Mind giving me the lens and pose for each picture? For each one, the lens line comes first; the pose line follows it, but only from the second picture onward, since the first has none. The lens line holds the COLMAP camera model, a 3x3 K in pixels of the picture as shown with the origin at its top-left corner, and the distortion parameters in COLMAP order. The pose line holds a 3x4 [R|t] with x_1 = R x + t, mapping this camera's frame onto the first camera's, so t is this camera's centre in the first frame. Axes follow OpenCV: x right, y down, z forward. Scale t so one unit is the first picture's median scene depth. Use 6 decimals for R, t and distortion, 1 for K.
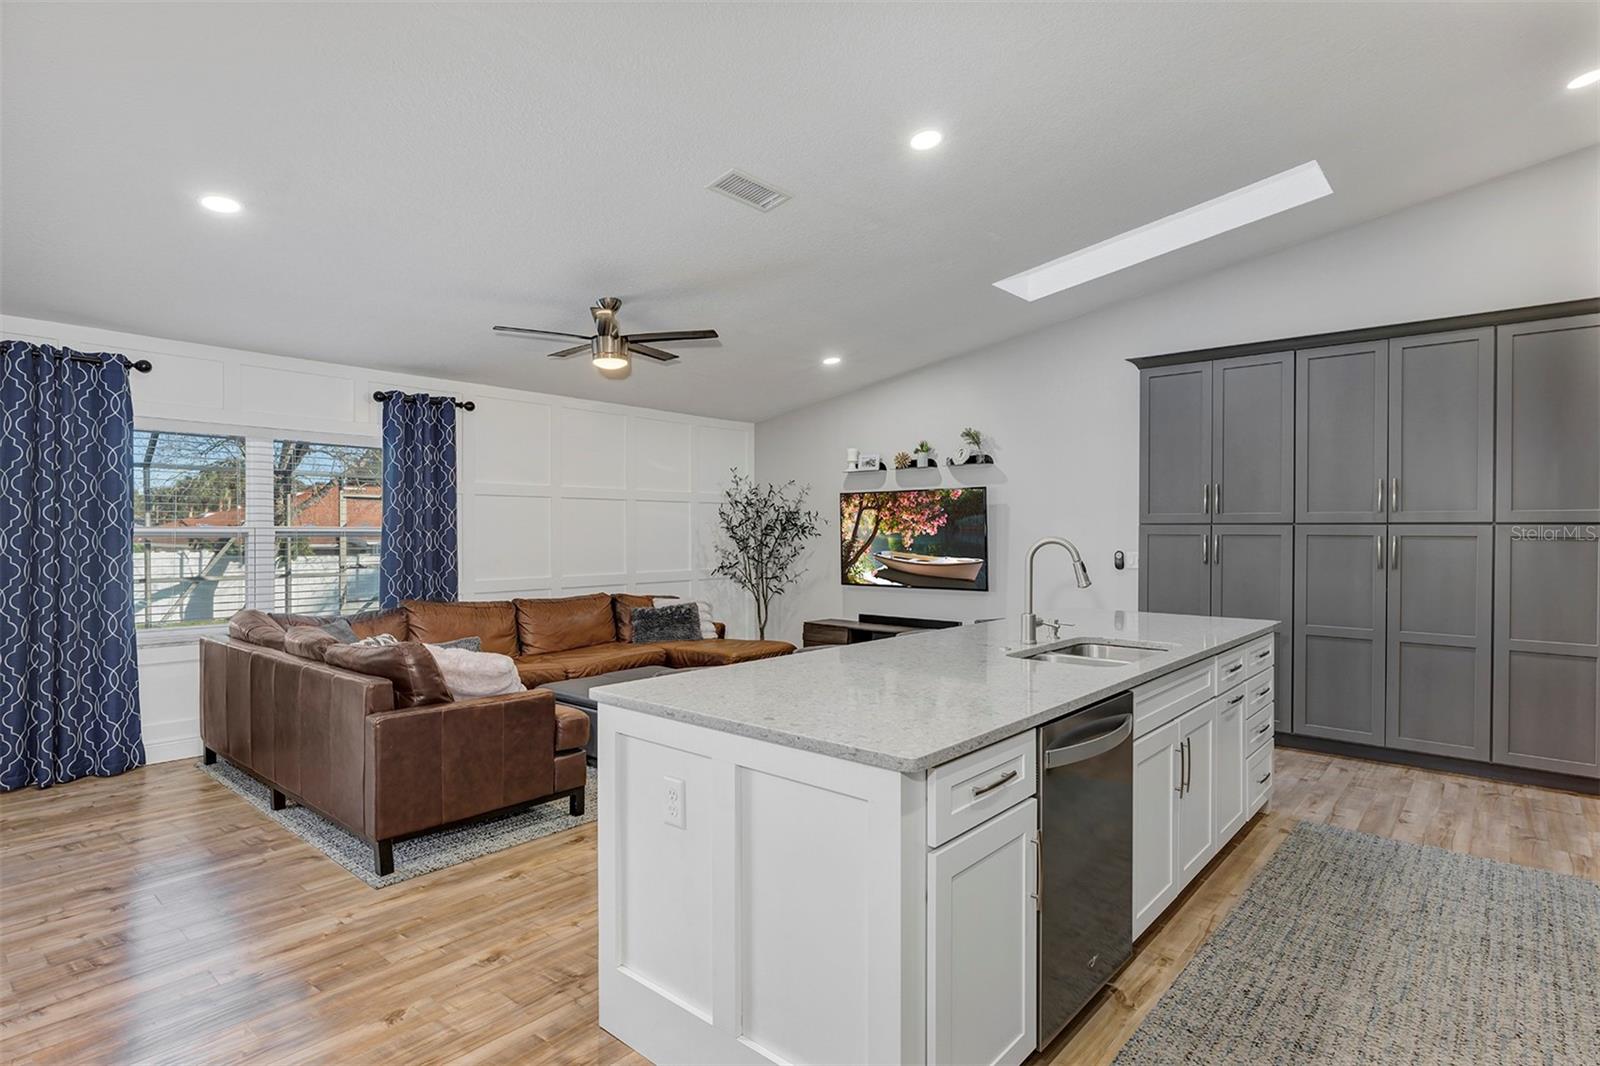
lens RADIAL K [[821.1, 0, 774.4], [0, 821.1, 529.7], [0, 0, 1]] dist [0.004948, 0.002234]
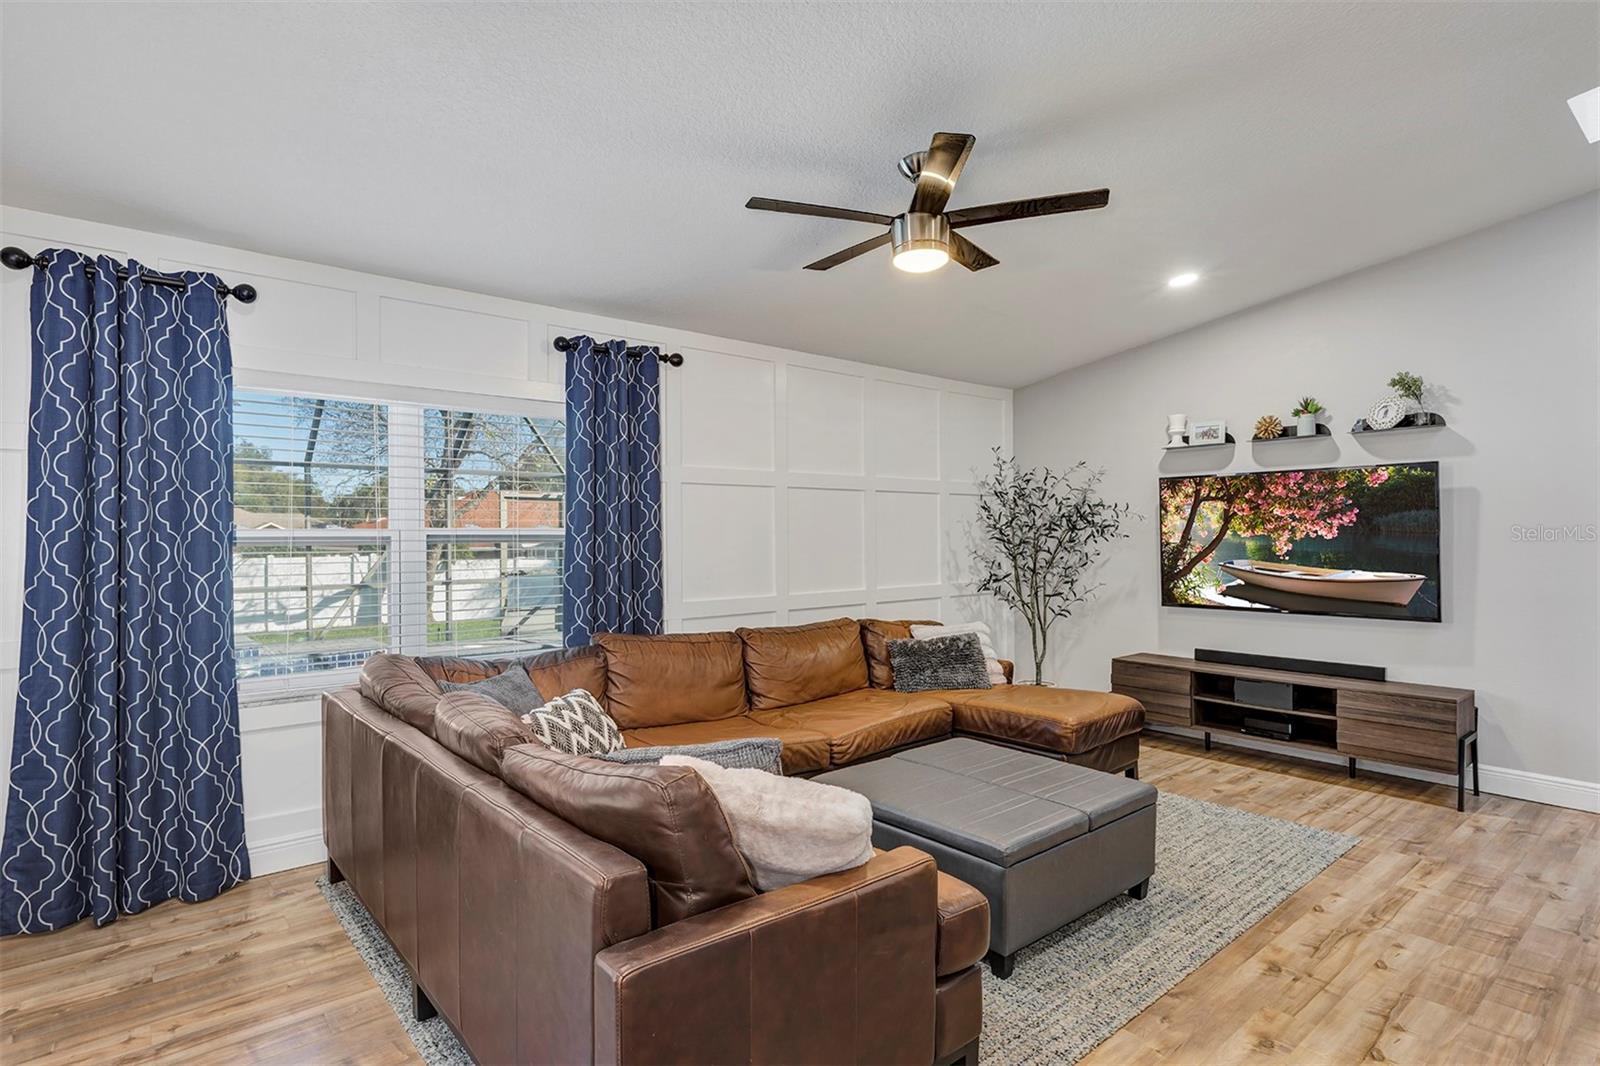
lens RADIAL K [[821.1, 0, 774.4], [0, 821.1, 529.7], [0, 0, 1]] dist [0.004948, 0.002234]
pose [[0.987415, -0.005284, -0.158063, -0.175886], [0.005088, 0.999986, -0.001647, 0.000038], [0.158070, 0.000822, 0.987428, 0.307783]]
